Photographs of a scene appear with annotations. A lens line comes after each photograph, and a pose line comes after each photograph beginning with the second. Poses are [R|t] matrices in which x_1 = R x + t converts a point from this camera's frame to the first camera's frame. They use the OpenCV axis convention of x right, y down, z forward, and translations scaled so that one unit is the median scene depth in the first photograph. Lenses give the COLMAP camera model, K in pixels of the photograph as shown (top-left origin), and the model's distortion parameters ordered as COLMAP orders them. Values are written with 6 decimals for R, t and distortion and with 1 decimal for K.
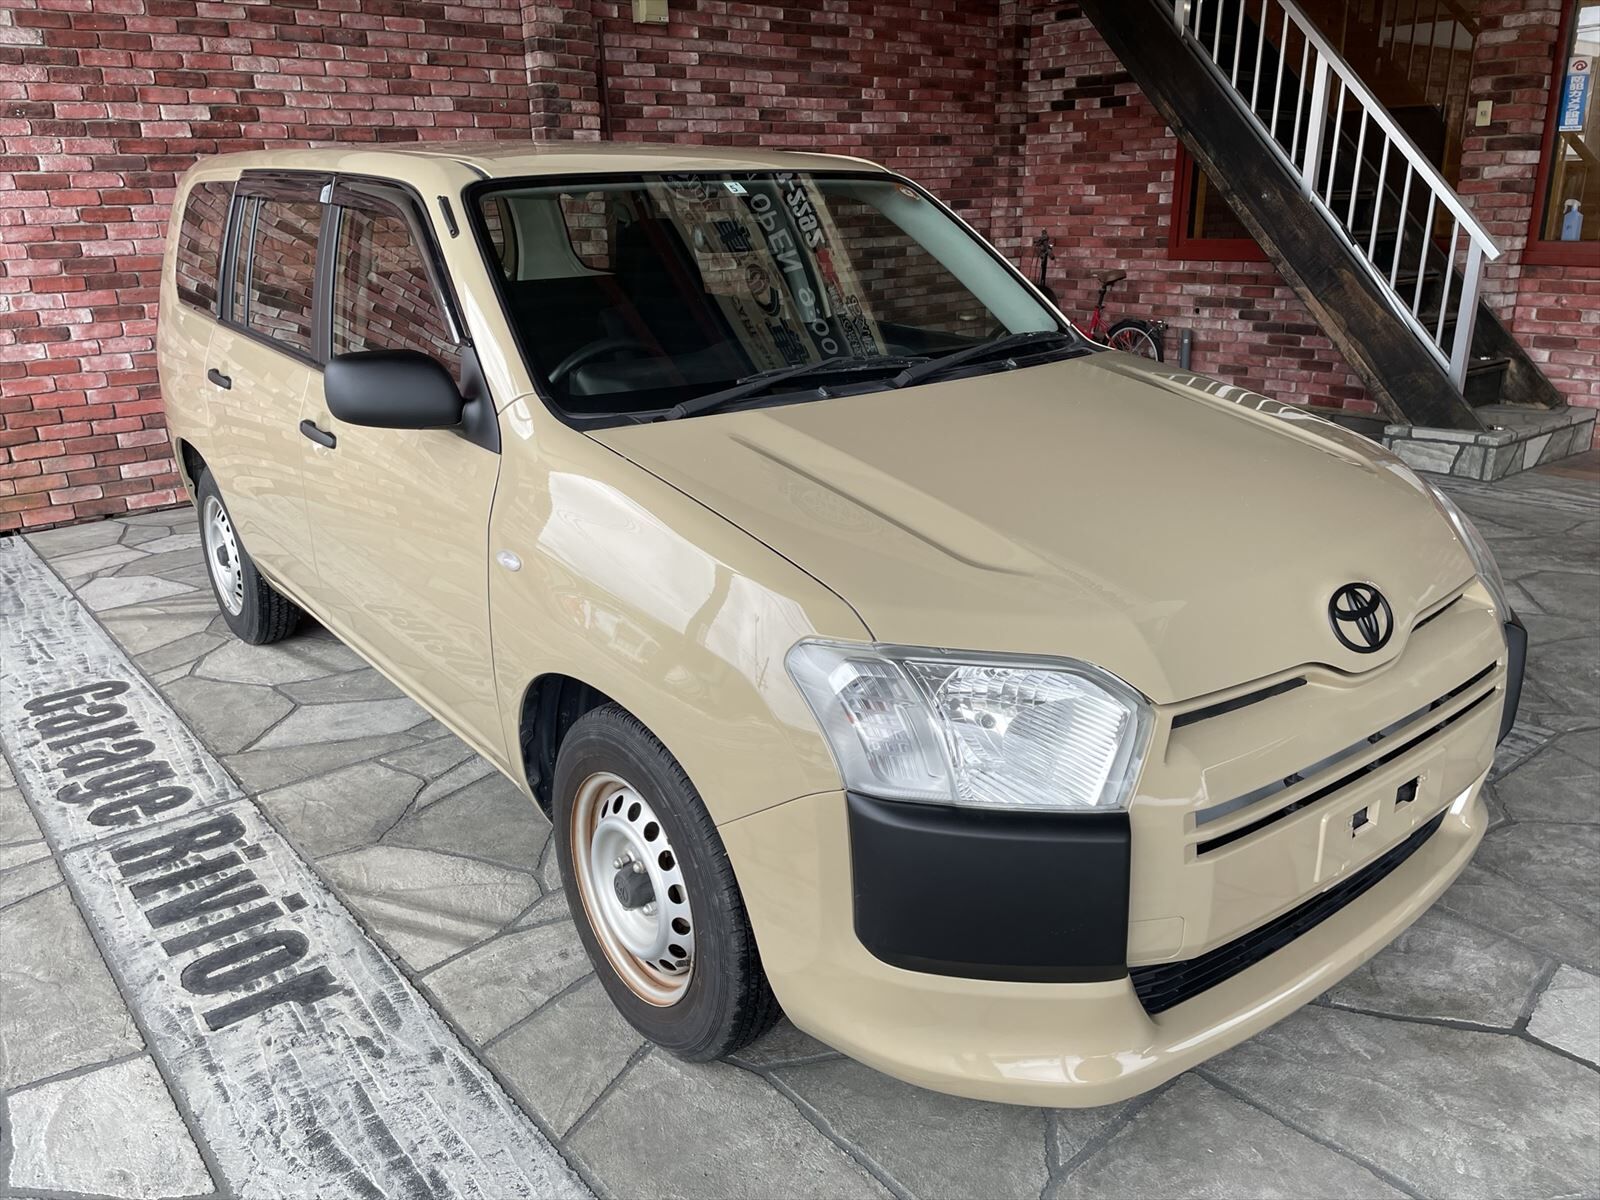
lens RADIAL K [[1208.4, 0, 792.6], [0, 1208.4, 582.8], [0, 0, 1]] dist [0.092197, -0.110685]
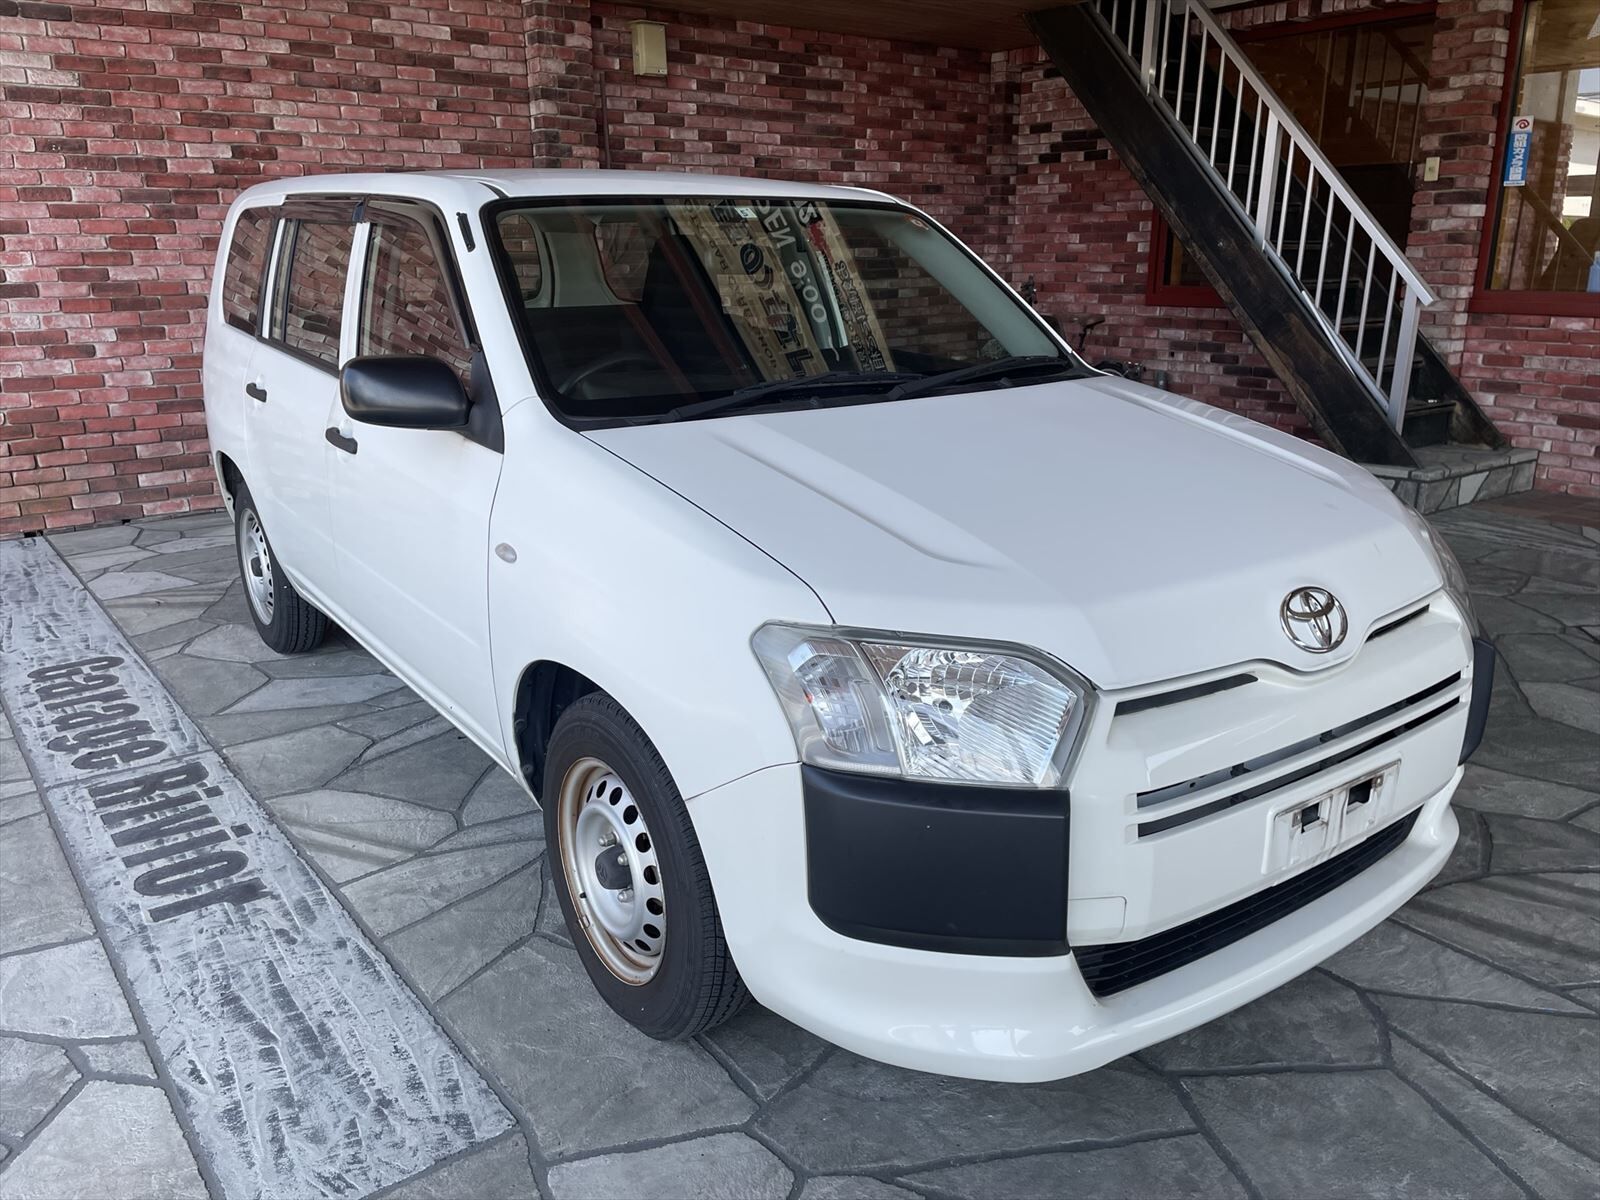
lens RADIAL K [[1208.4, 0, 804.4], [0, 1208.4, 597.0], [0, 0, 1]] dist [0.092197, -0.110685]
pose [[0.999552, 0.021411, -0.020906, 0.063388], [-0.021978, 0.999387, -0.027269, 0.029556], [0.020310, 0.027716, 0.999409, -0.062988]]
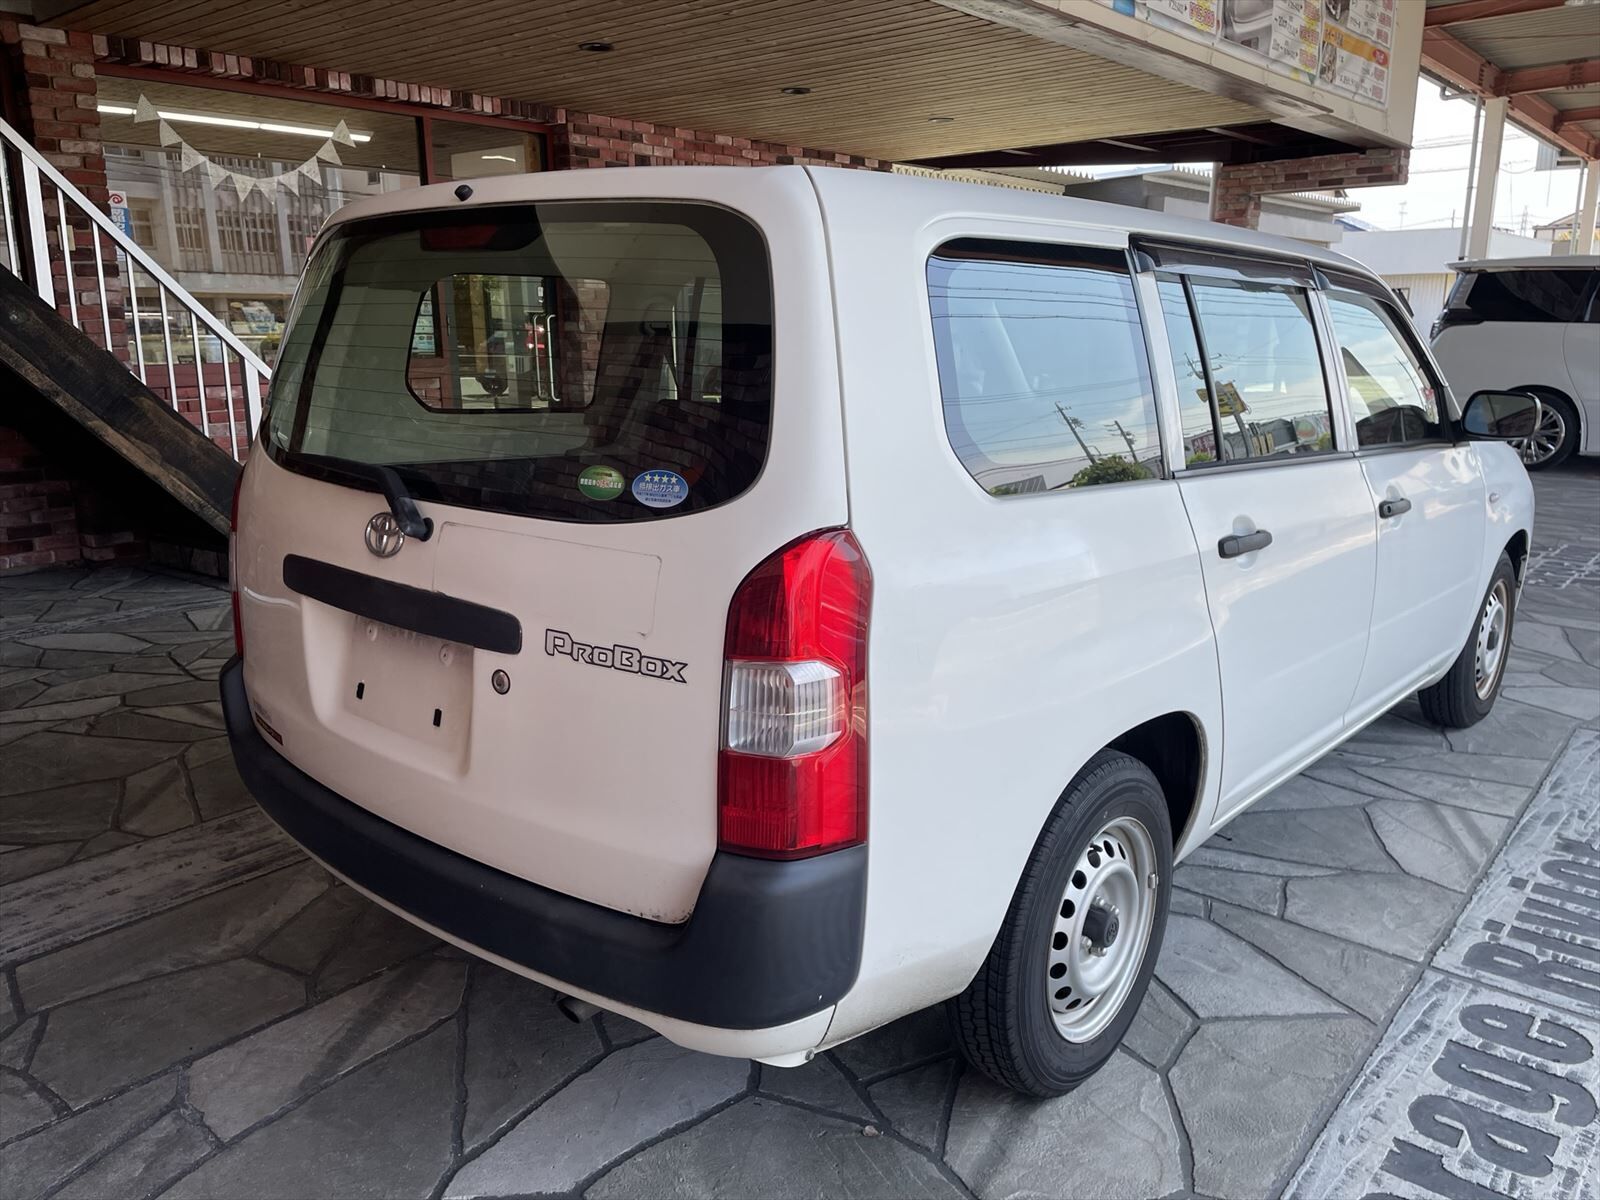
lens RADIAL K [[1208.4, 0, 807.8], [0, 1208.4, 612.0], [0, 0, 1]] dist [0.092197, -0.110685]
pose [[-0.198744, -0.213098, 0.956603, -0.620790], [0.300844, 0.915685, 0.266486, -0.227186], [-0.932735, 0.340750, -0.117878, 0.781376]]
